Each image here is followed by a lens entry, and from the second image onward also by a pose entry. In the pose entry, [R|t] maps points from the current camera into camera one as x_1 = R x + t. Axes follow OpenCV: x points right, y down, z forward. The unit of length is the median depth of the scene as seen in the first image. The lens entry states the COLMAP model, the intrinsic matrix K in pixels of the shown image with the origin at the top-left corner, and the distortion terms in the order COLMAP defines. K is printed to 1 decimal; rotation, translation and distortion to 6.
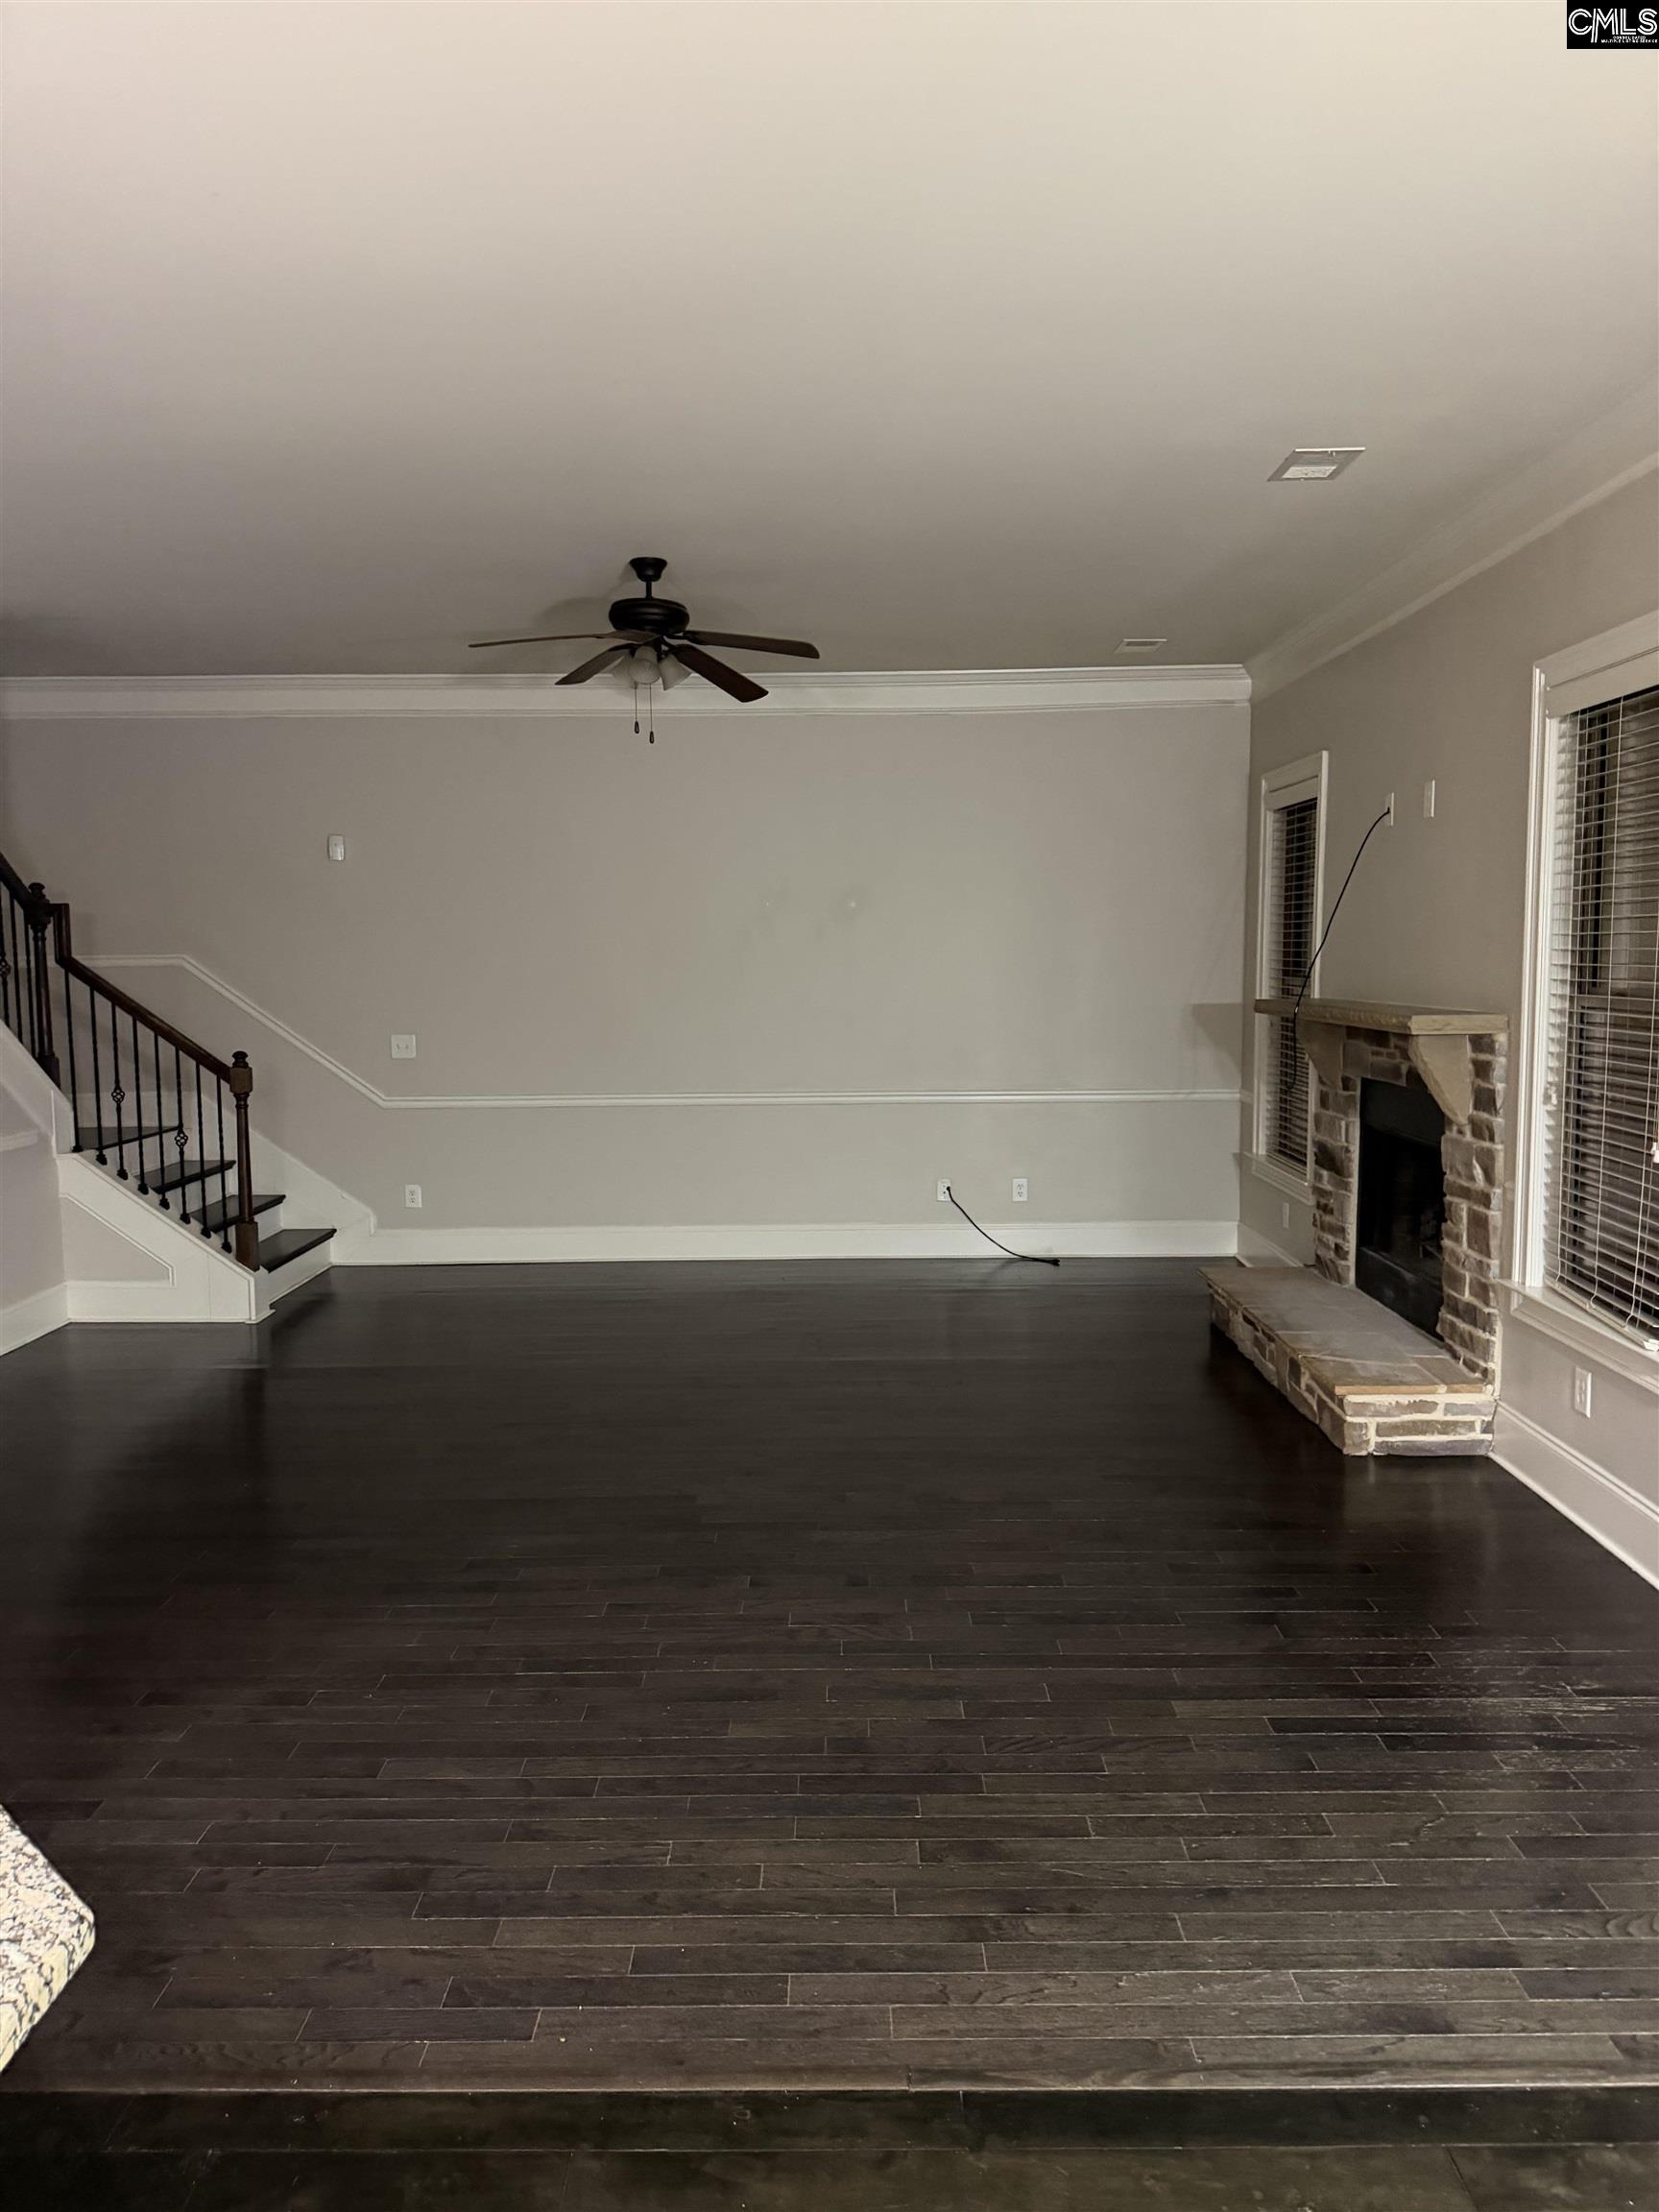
lens RADIAL K [[1558.7, 0, 837.8], [0, 1558.7, 1103.0], [0, 0, 1]] dist [0.066195, -0.002530]
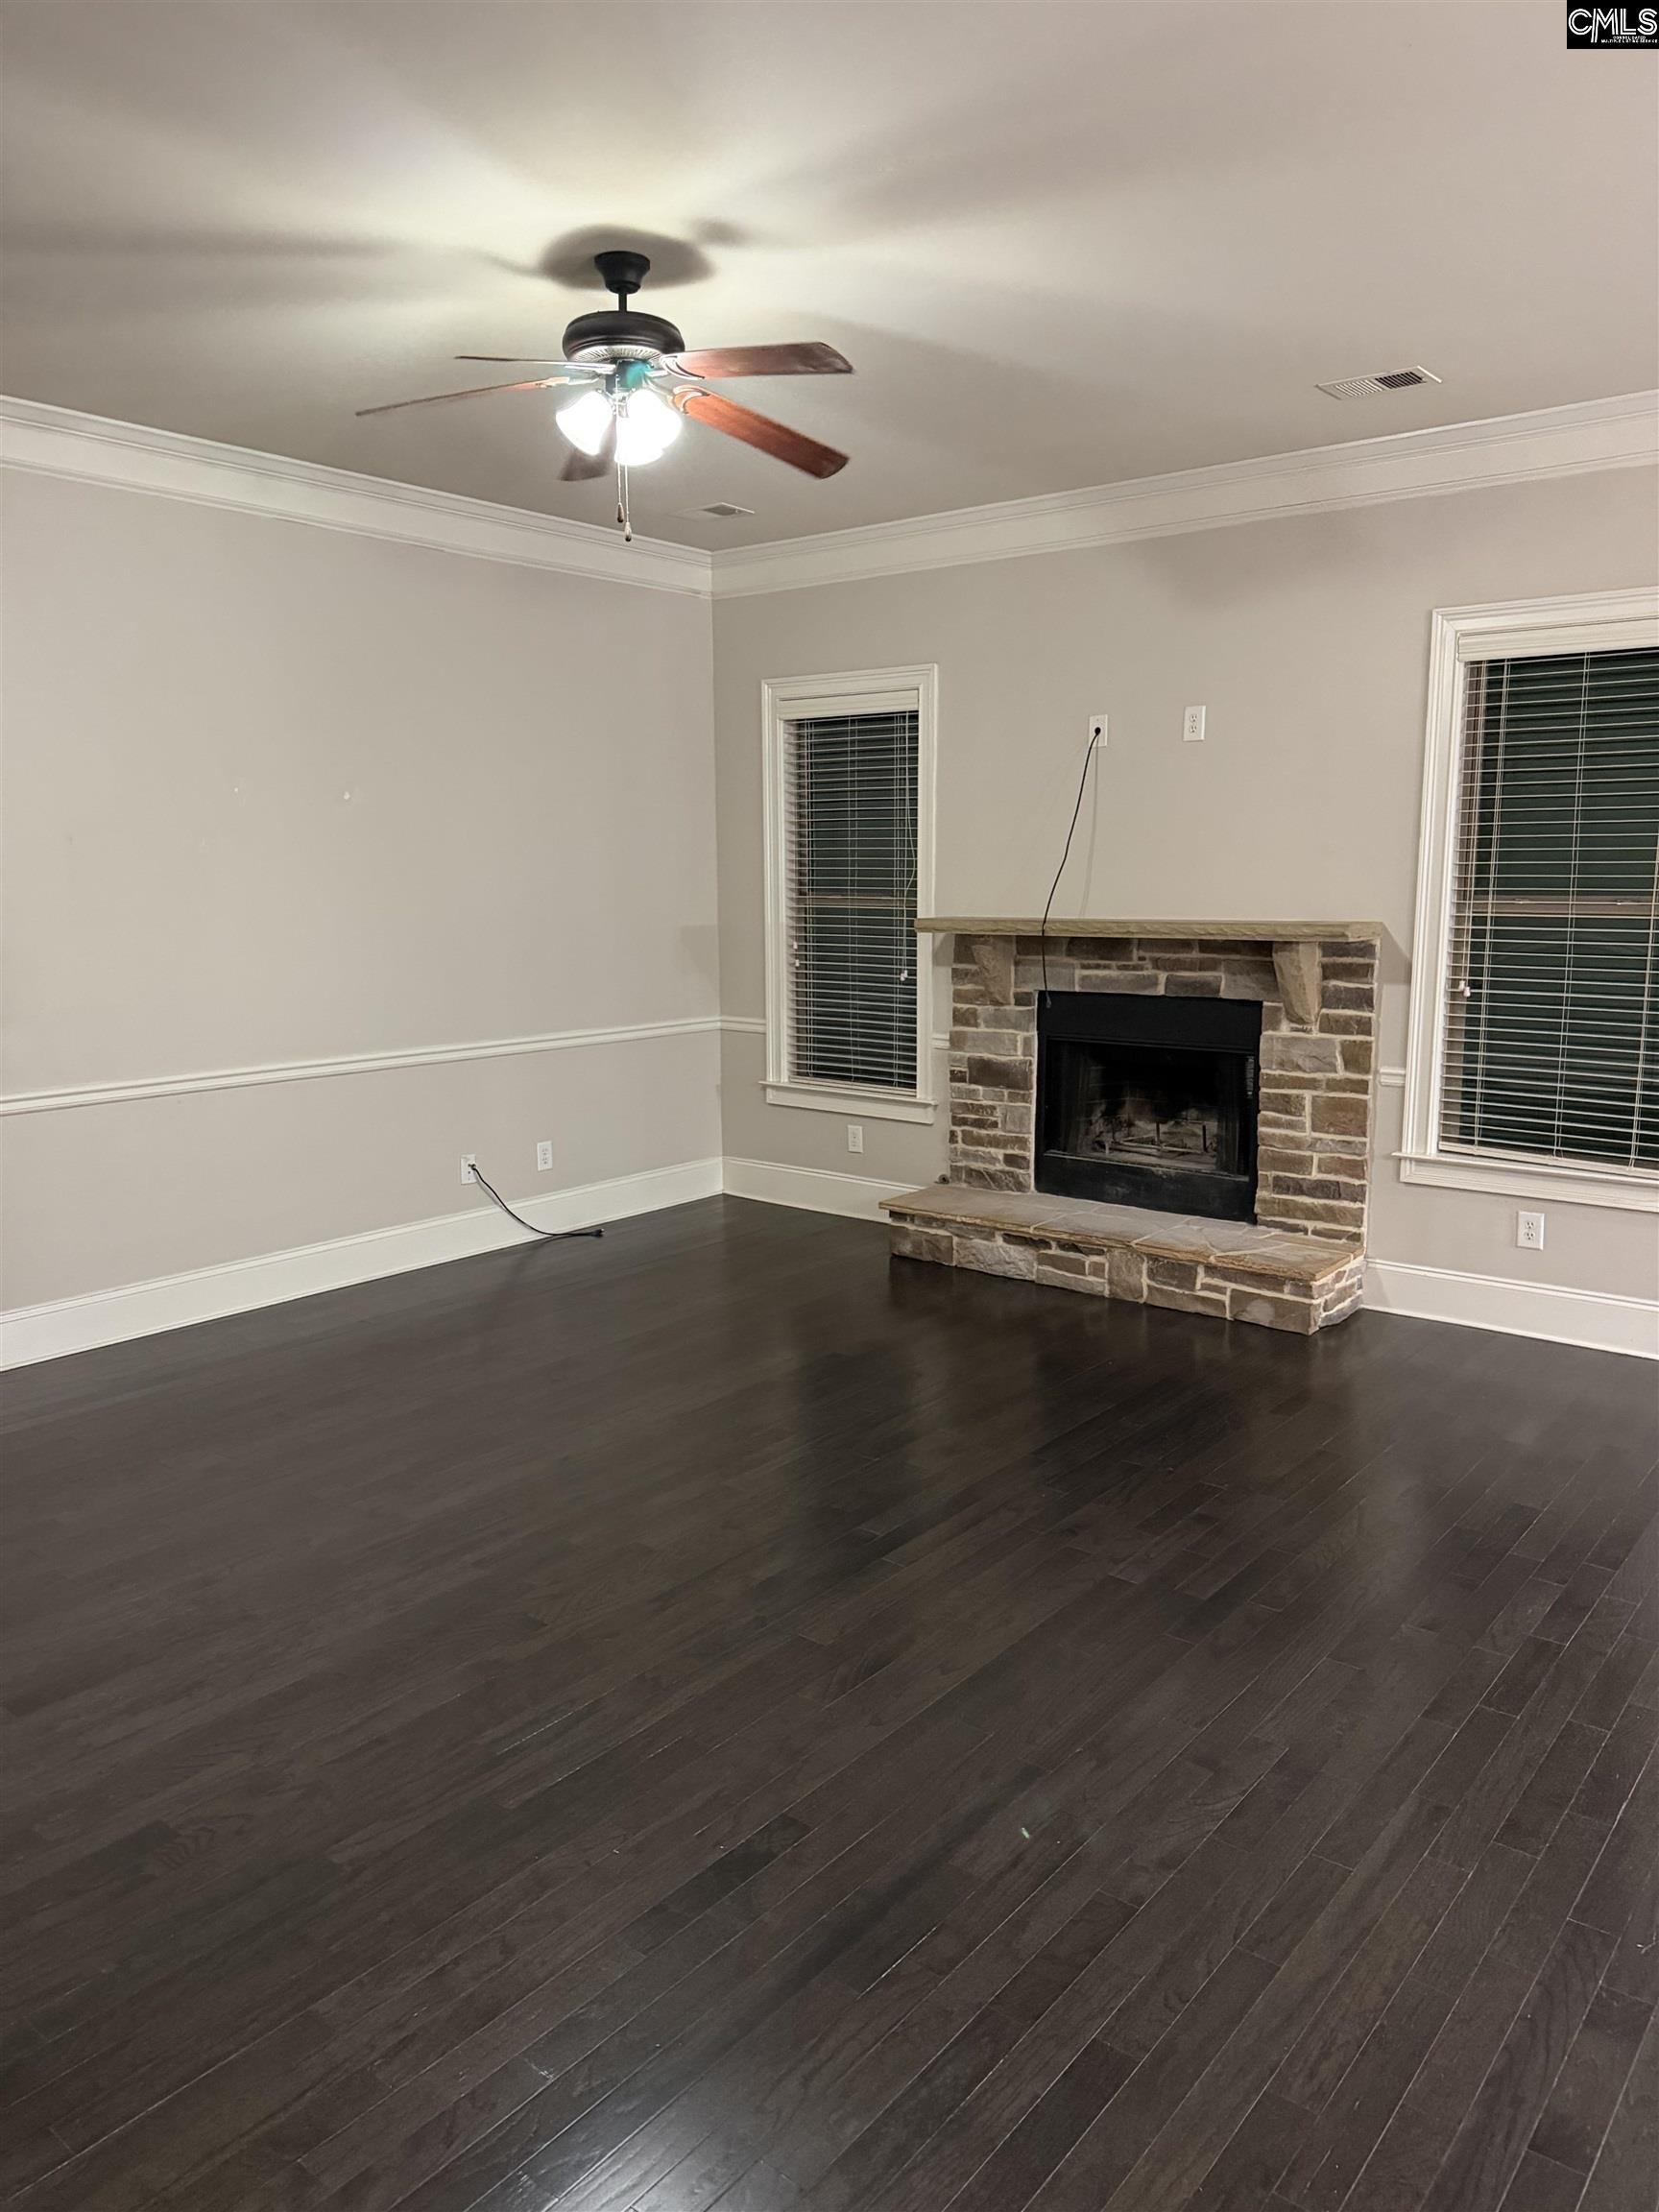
lens RADIAL K [[1558.7, 0, 830.4], [0, 1558.7, 1106.3], [0, 0, 1]] dist [0.066195, -0.002530]
pose [[0.619476, -0.114923, 0.776558, -0.538791], [0.075329, 0.993364, 0.086916, -0.039242], [-0.781393, 0.004655, 0.624022, 0.450559]]
